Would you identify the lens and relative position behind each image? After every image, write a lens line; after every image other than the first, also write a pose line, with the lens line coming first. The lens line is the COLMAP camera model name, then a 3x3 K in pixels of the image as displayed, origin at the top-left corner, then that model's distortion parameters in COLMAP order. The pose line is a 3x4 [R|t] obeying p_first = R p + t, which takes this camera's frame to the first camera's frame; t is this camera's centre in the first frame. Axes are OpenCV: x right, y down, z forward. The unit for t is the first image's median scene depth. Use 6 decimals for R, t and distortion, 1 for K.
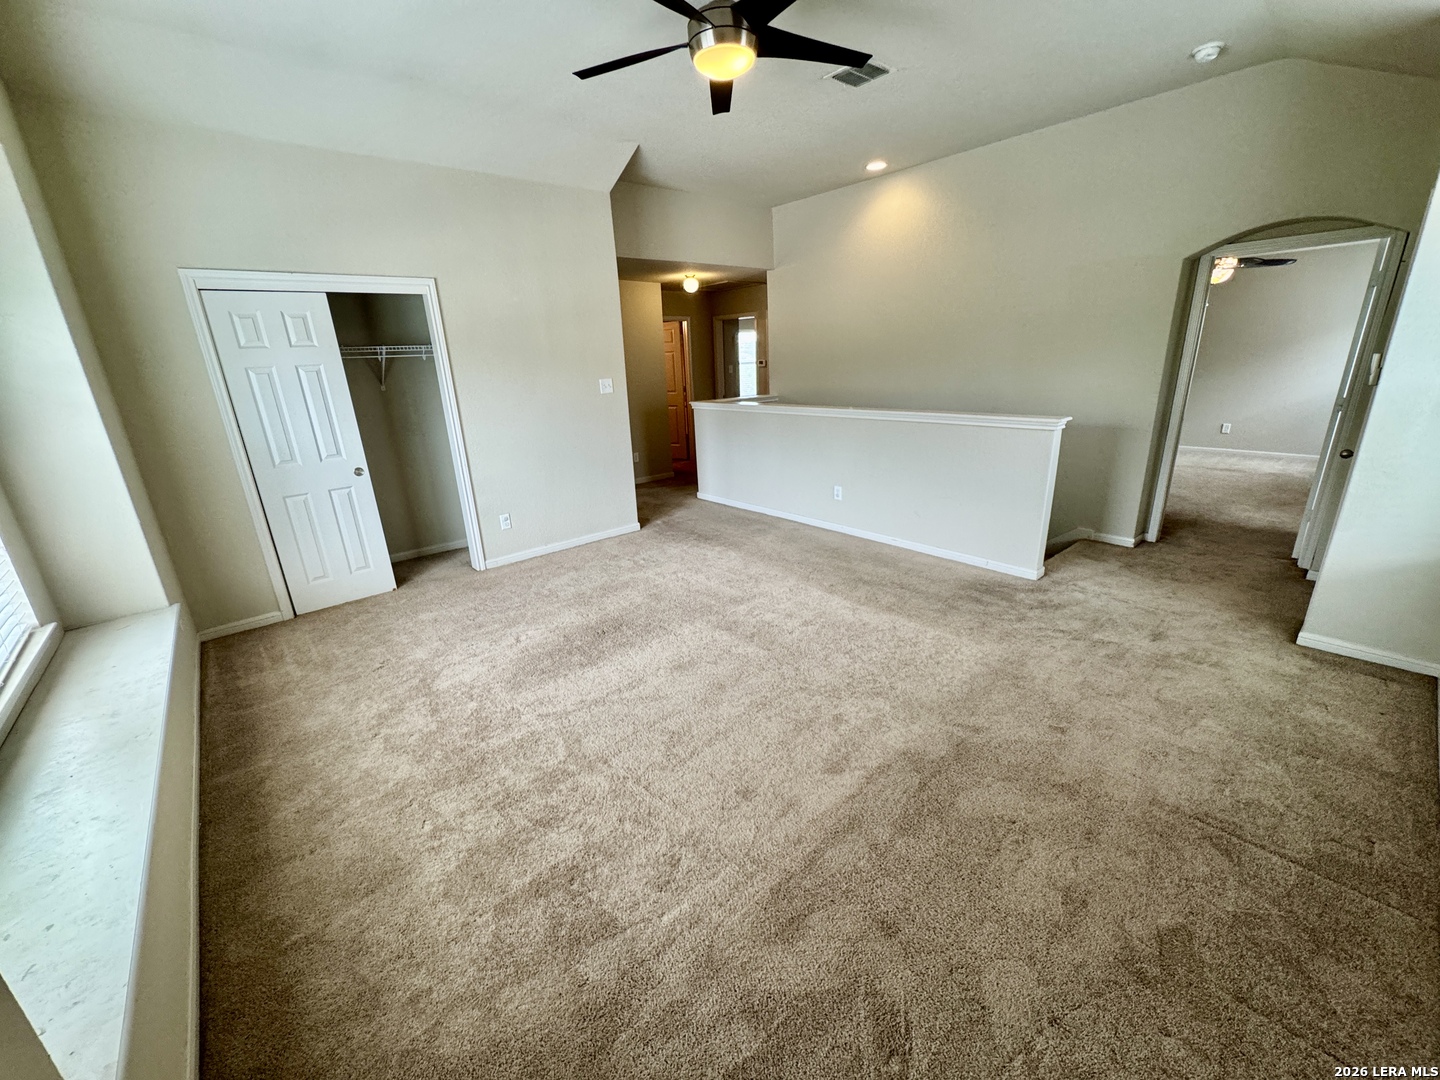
lens RADIAL K [[579.1, 0, 718.9], [0, 579.1, 541.4], [0, 0, 1]] dist [-0.000735, 0.000152]
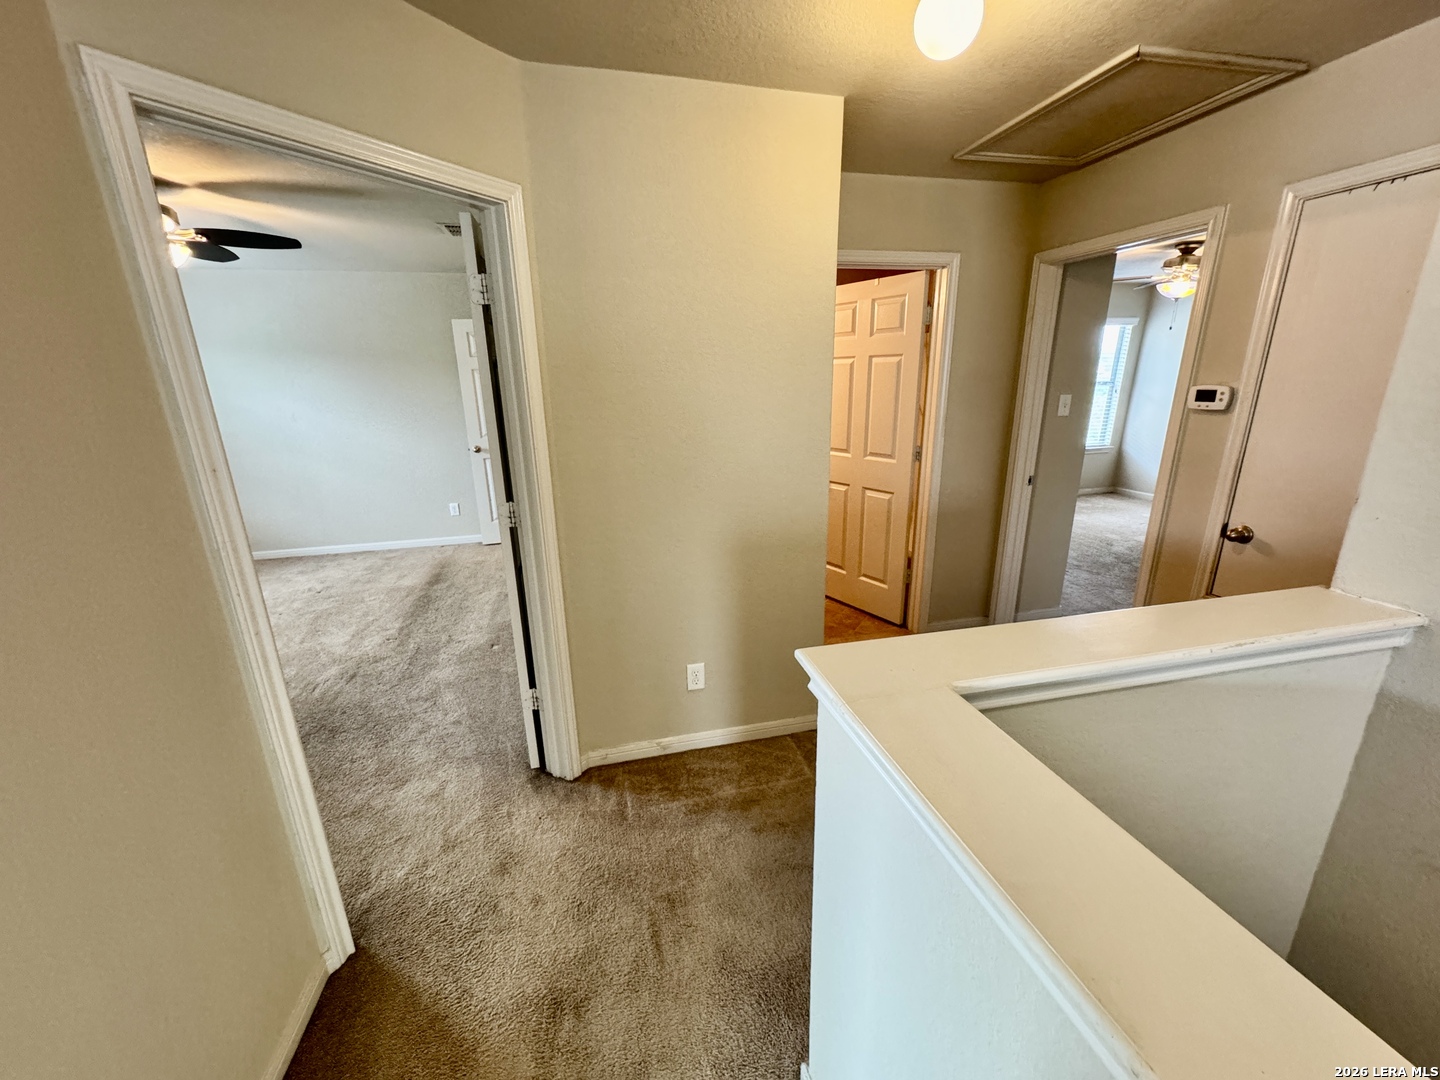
lens RADIAL K [[579.1, 0, 718.9], [0, 579.1, 541.4], [0, 0, 1]] dist [-0.000735, 0.000152]
pose [[0.895007, 0.150770, -0.419799, -0.008605], [-0.158648, 0.987200, 0.016315, -0.209853], [0.416885, 0.051998, 0.907470, 0.662463]]
